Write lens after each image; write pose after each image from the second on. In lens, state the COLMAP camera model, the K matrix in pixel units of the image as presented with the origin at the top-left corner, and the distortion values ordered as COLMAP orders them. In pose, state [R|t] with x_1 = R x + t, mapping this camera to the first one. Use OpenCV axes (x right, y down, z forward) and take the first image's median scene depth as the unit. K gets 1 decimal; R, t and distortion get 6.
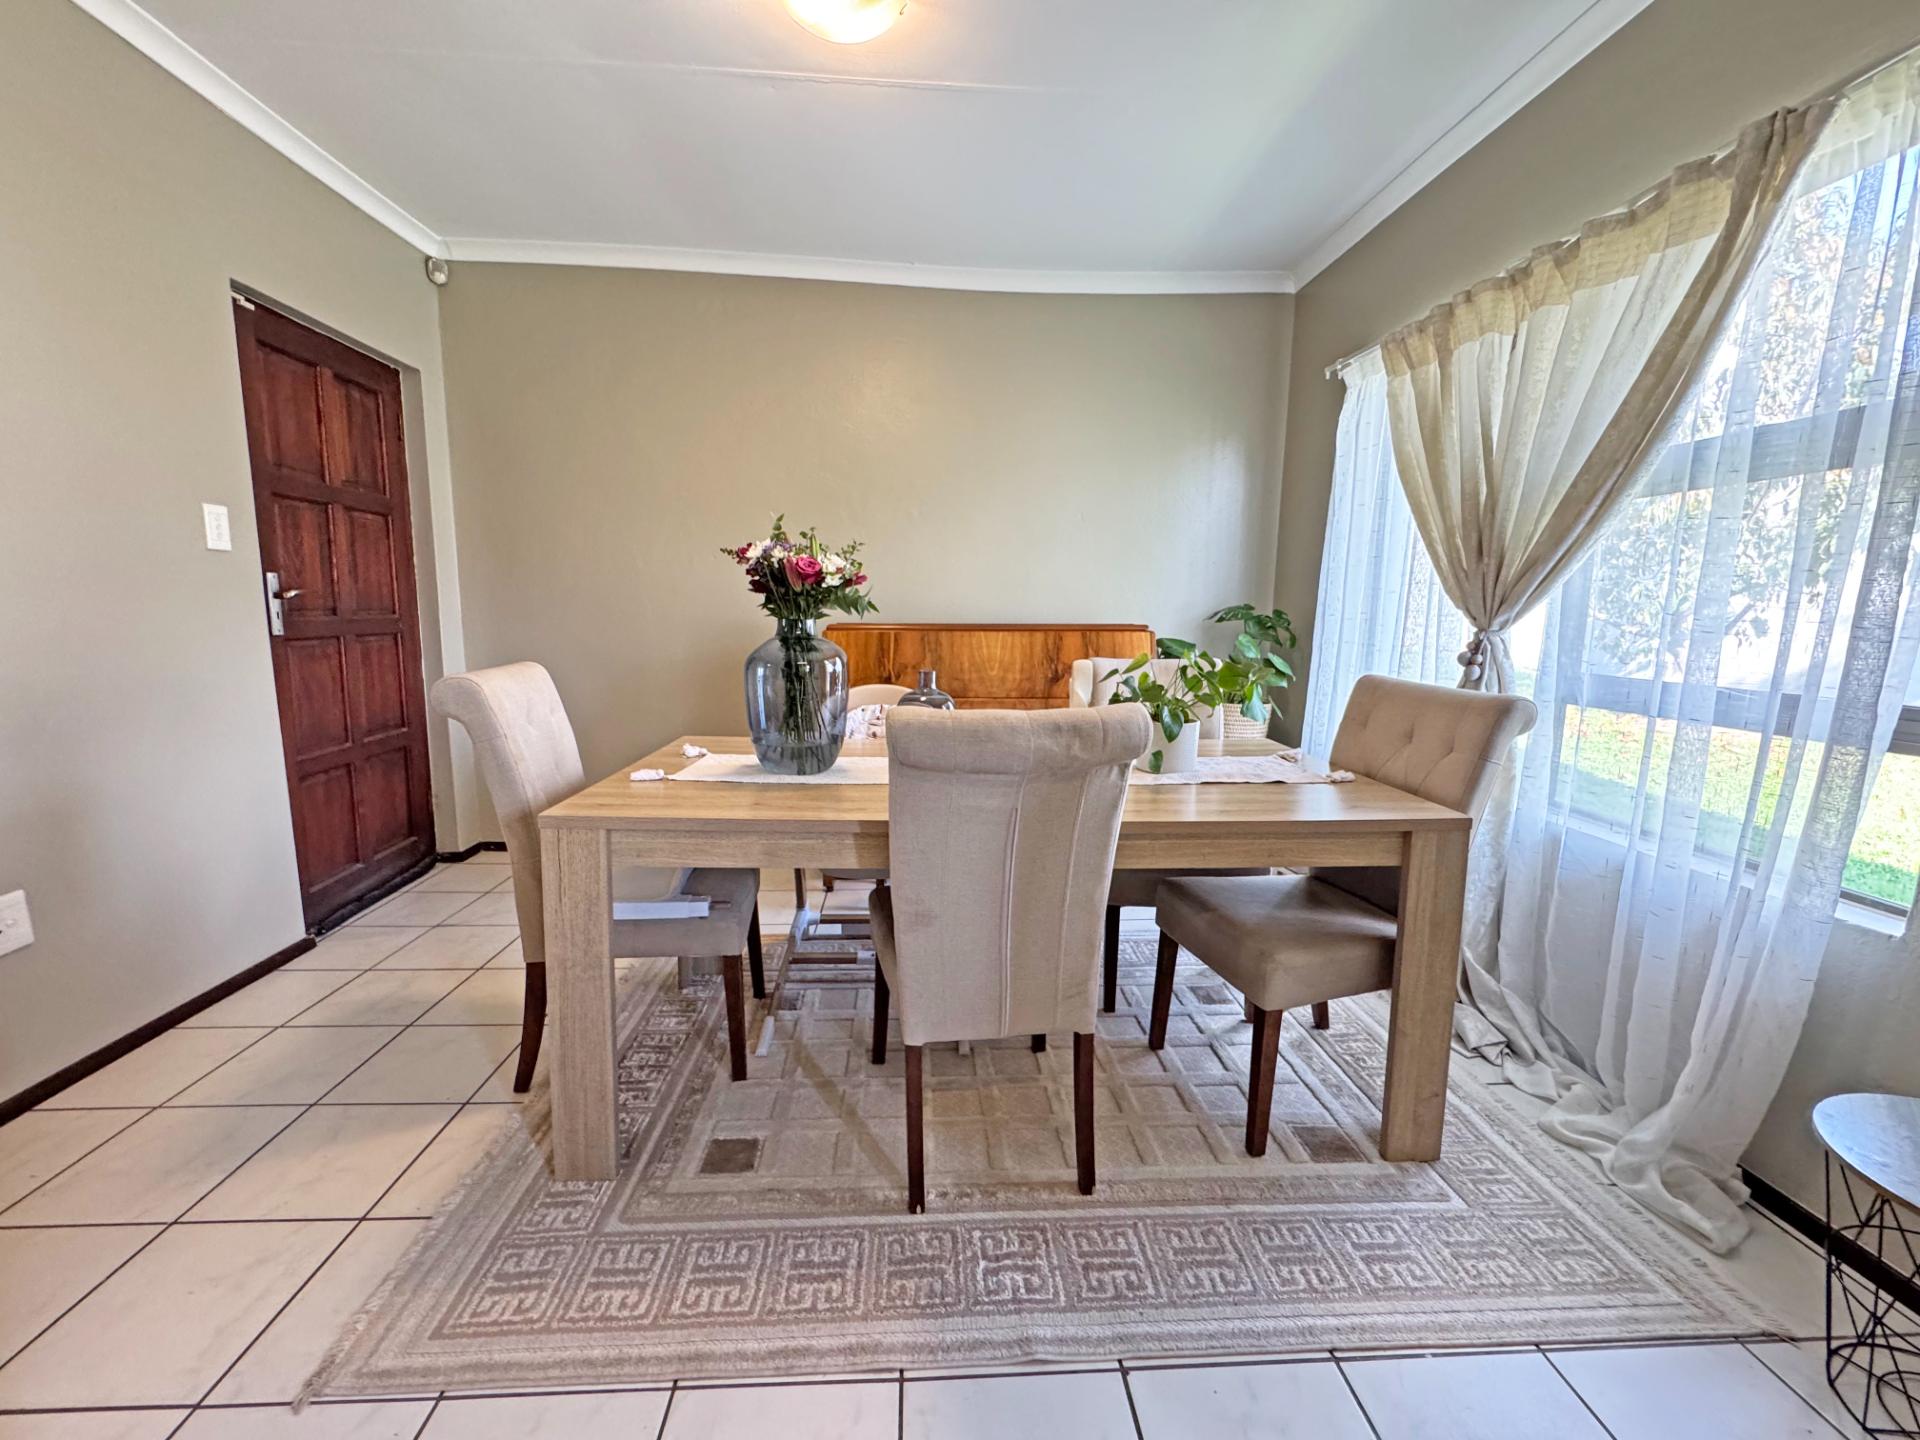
lens RADIAL K [[761.6, 0, 950.6], [0, 761.6, 716.8], [0, 0, 1]] dist [-0.007511, 0.000017]
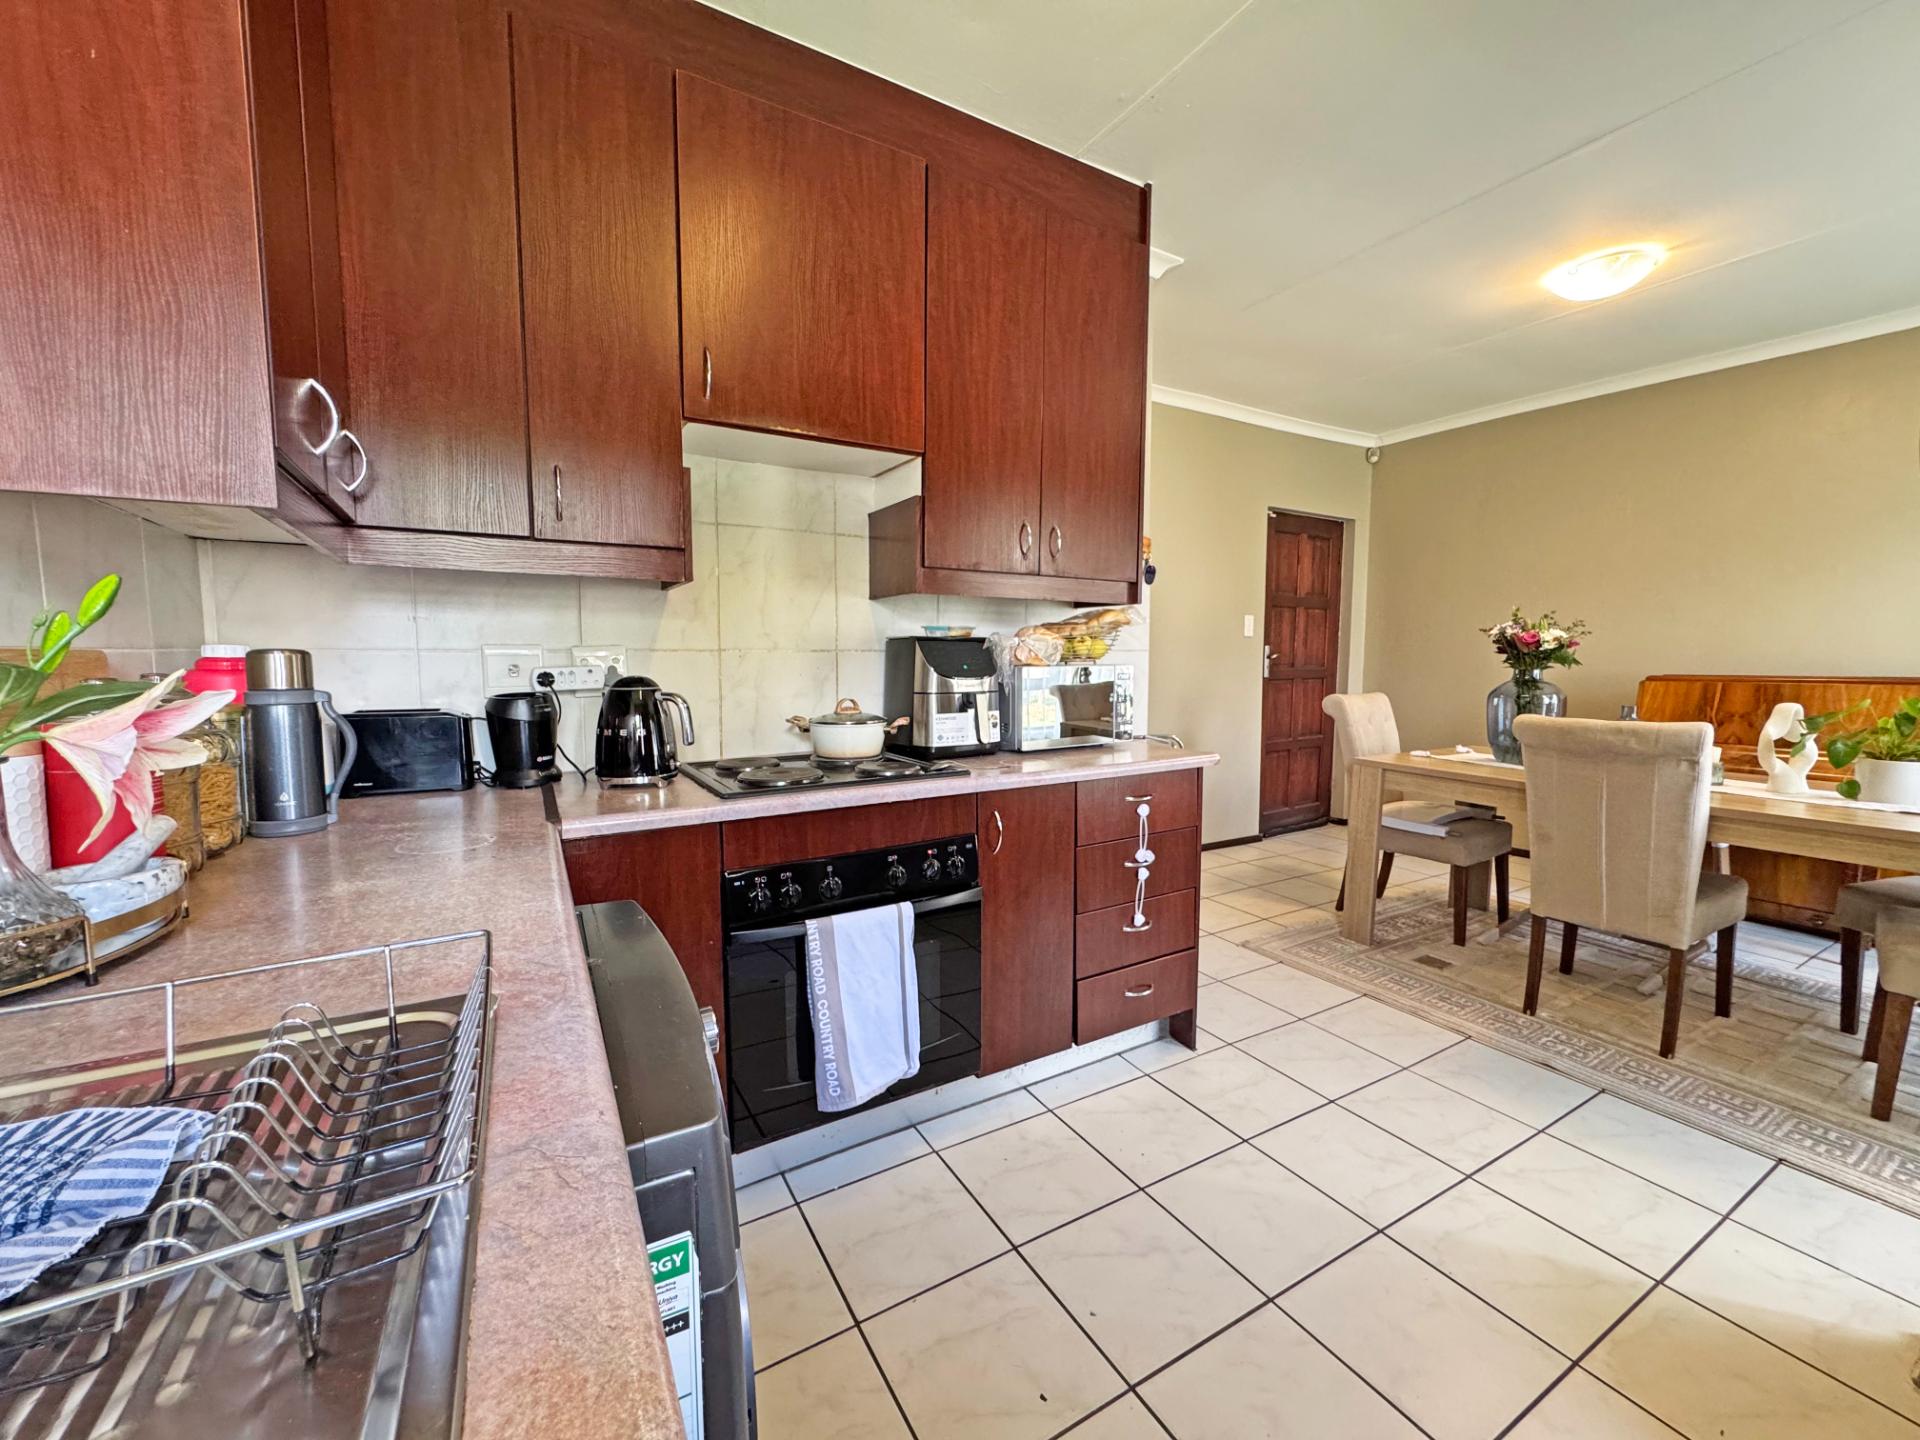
lens RADIAL K [[761.6, 0, 964.6], [0, 761.6, 718.3], [0, 0, 1]] dist [-0.007511, 0.000017]
pose [[0.453846, 0.059324, -0.889103, 0.655690], [-0.121114, 0.992629, 0.004408, 0.105861], [0.882811, 0.105682, 0.457686, -0.740120]]
